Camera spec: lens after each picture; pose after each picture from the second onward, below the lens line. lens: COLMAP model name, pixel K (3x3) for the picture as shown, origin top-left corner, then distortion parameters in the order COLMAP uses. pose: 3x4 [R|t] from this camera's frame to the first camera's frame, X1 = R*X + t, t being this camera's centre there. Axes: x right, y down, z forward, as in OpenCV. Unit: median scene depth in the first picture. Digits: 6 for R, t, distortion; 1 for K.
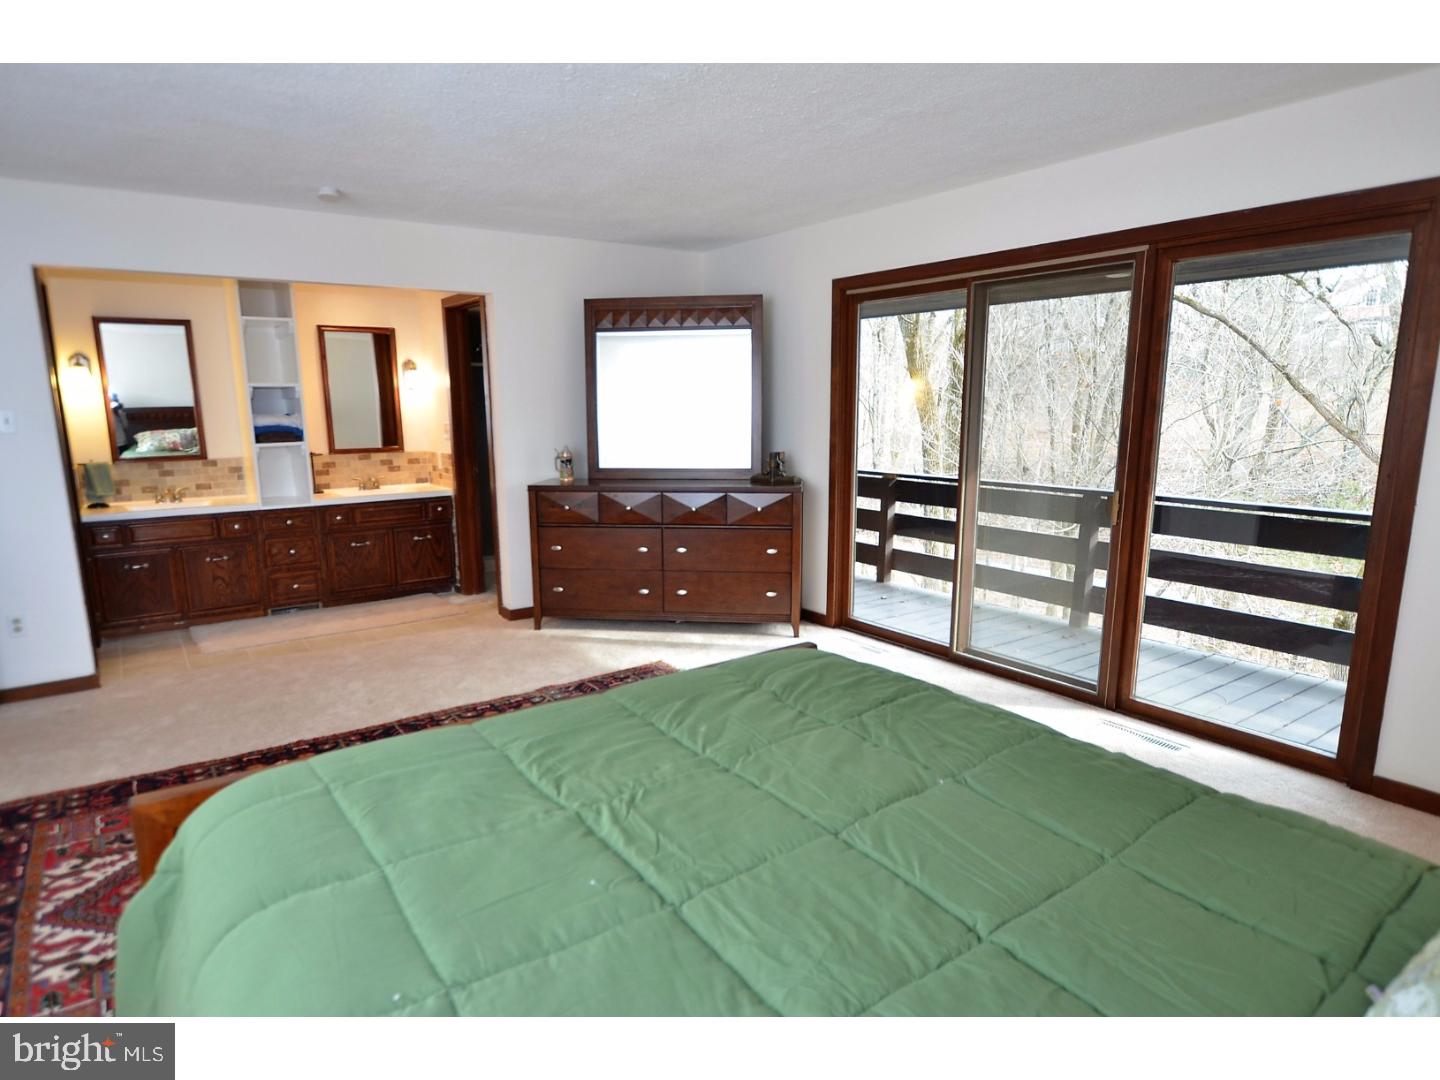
lens RADIAL K [[864.6, 0, 717.3], [0, 864.6, 580.9], [0, 0, 1]] dist [0.003161, 0.002162]
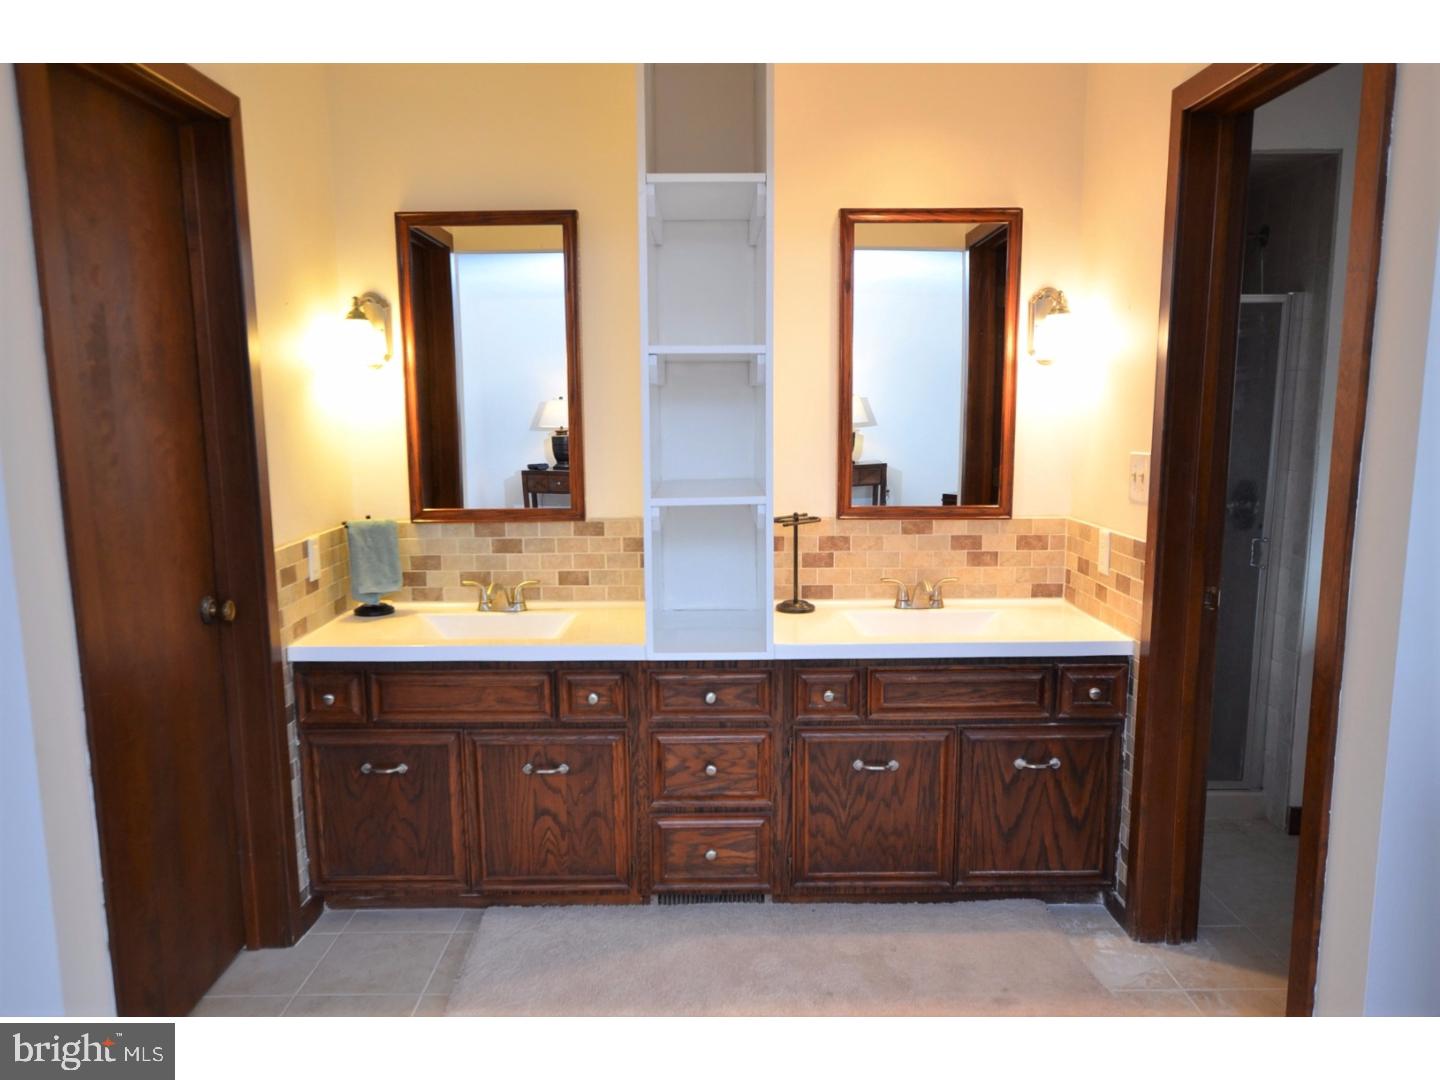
lens RADIAL K [[1038.6, 0, 720.4], [0, 1038.6, 545.4], [0, 0, 1]] dist [-0.010640, -0.000037]
pose [[0.824727, 0.081509, -0.559626, -0.228768], [-0.117120, 0.992723, -0.028012, -0.120739], [0.553271, 0.088645, 0.828272, 0.595048]]
